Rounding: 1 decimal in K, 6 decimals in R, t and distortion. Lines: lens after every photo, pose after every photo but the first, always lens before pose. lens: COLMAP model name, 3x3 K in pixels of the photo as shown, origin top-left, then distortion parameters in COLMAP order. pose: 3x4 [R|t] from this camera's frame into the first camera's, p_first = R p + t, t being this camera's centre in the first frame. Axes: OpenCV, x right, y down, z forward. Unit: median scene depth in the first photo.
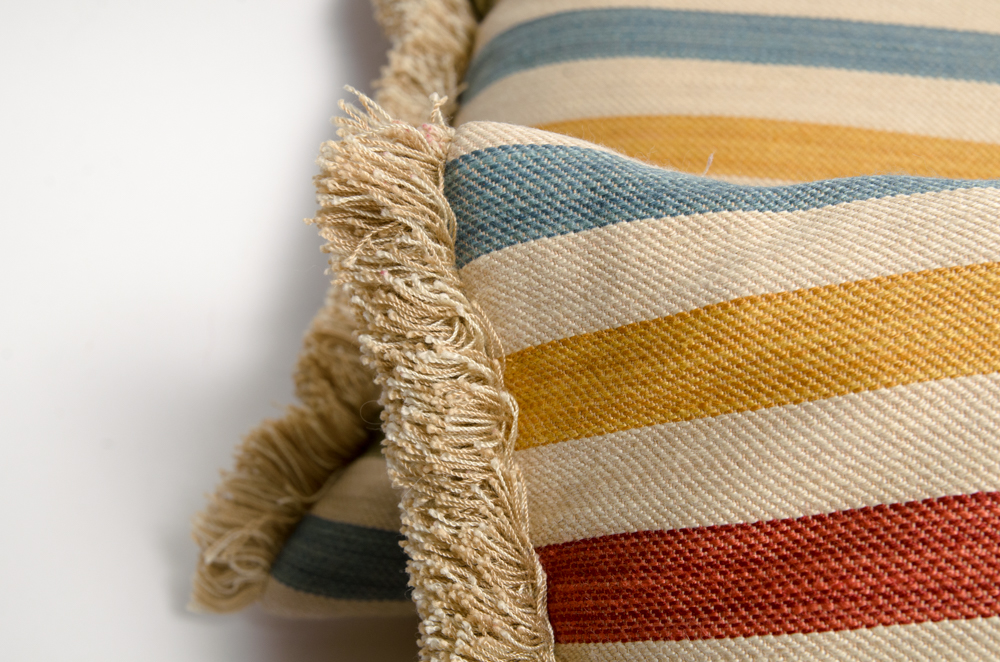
lens RADIAL K [[2221.1, 0, 500.0], [0, 2221.1, 331.0], [0, 0, 1]] dist [0.050358, 0.204525]
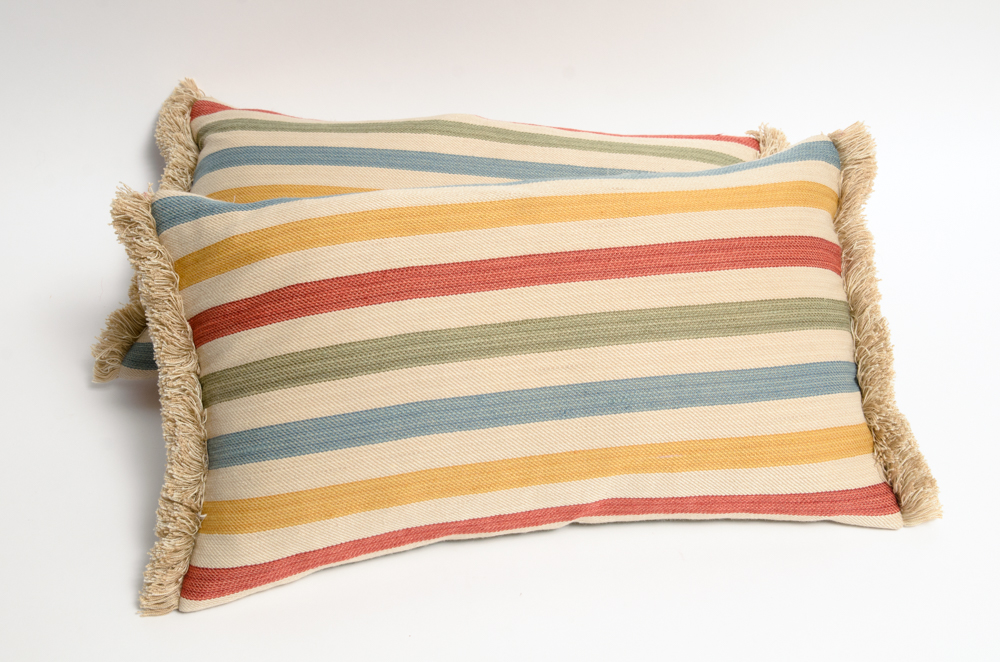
lens RADIAL K [[1593.3, 0, 500.0], [0, 1593.3, 331.0], [0, 0, 1]] dist [0.007387, -0.030555]
pose [[0.994313, -0.071272, 0.079130, 0.287014], [0.072248, 0.997341, -0.009538, 0.170169], [-0.078240, 0.015201, 0.996819, -1.363848]]
